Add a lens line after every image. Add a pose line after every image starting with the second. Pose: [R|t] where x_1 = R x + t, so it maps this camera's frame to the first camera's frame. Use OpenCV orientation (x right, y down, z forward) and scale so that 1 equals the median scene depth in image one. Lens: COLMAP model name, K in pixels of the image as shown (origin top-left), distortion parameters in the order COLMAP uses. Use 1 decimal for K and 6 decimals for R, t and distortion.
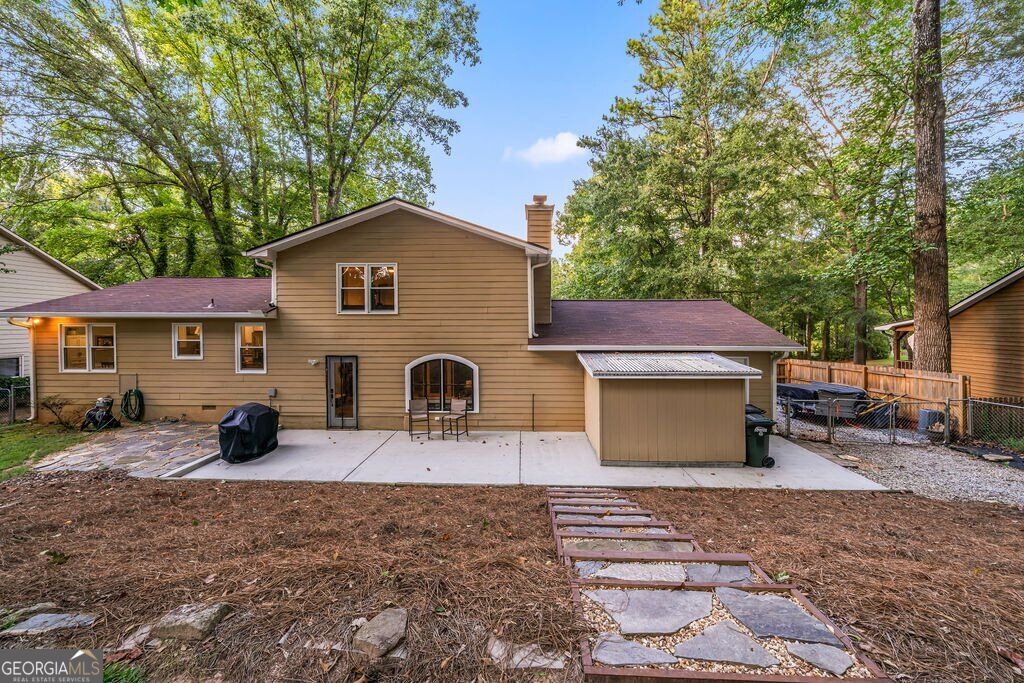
lens RADIAL K [[376.6, 0, 518.6], [0, 376.6, 336.9], [0, 0, 1]] dist [-0.001137, -0.000066]
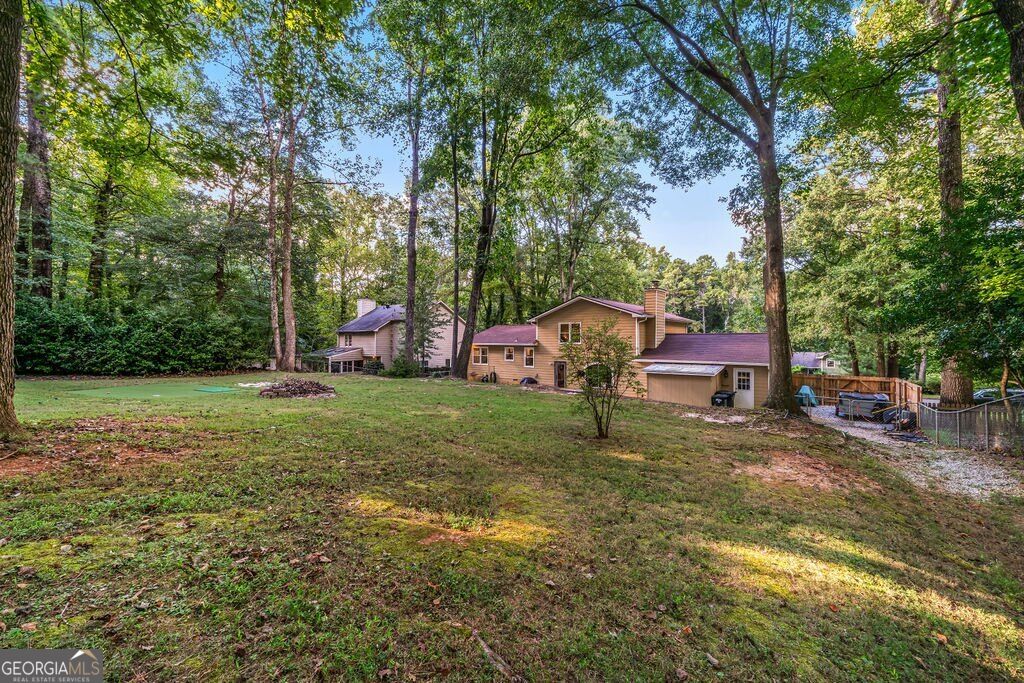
lens RADIAL K [[376.6, 0, 518.6], [0, 376.6, 336.9], [0, 0, 1]] dist [-0.001137, -0.000066]
pose [[0.797108, -0.008792, -0.603772, 0.728020], [-0.013100, 0.999407, -0.031848, -0.023567], [0.603694, 0.033296, 0.796521, -1.014228]]
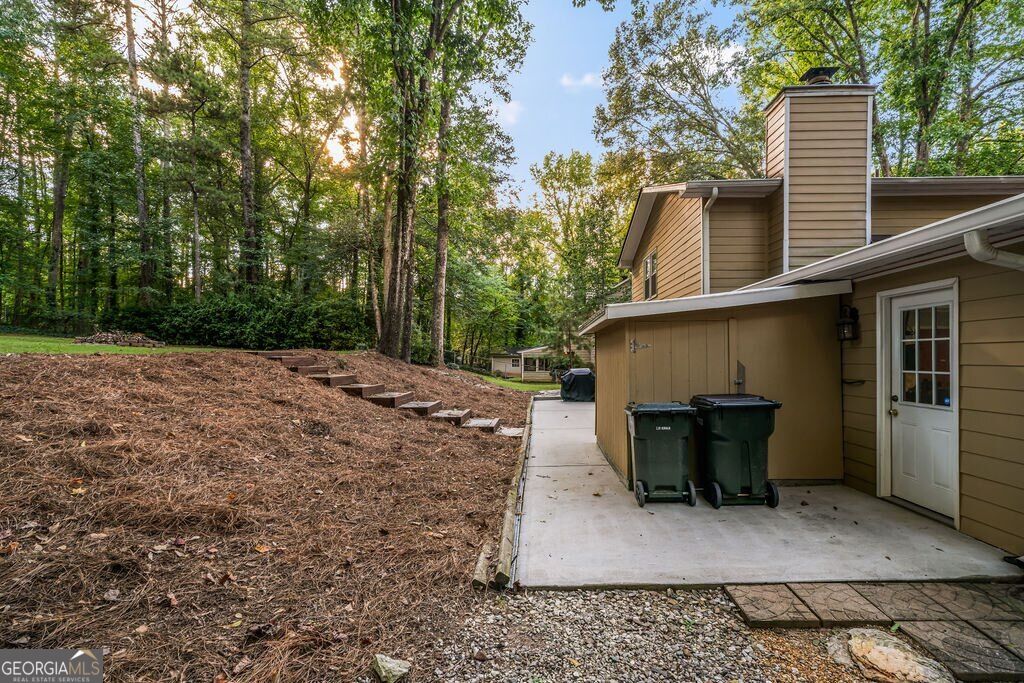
lens RADIAL K [[452.6, 0, 532.6], [0, 452.6, 357.5], [0, 0, 1]] dist [0.001795, 0.000139]
pose [[0.021443, -0.001541, -0.999769, 0.875284], [-0.026594, 0.999644, -0.002111, 0.114808], [0.999416, 0.026633, 0.021395, 0.596829]]
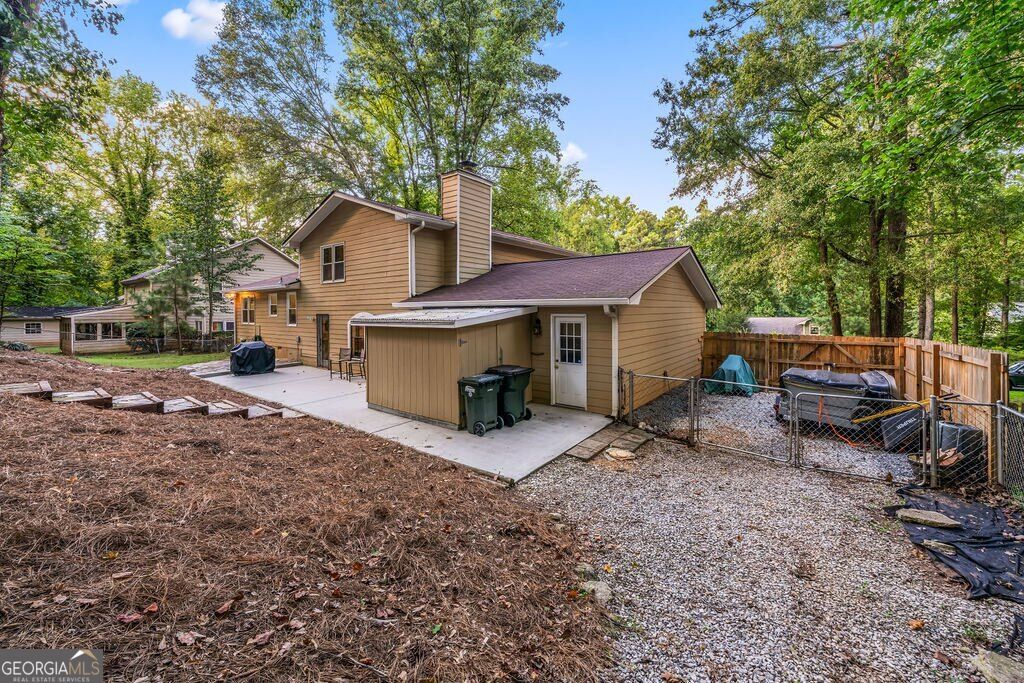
lens RADIAL K [[396.7, 0, 505.9], [0, 396.7, 313.0], [0, 0, 1]] dist [-0.000196, -0.000055]
pose [[0.807445, -0.001607, -0.589941, 0.871041], [-0.011219, 0.999774, -0.018079, 0.061627], [0.589836, 0.021216, 0.807244, 0.220486]]
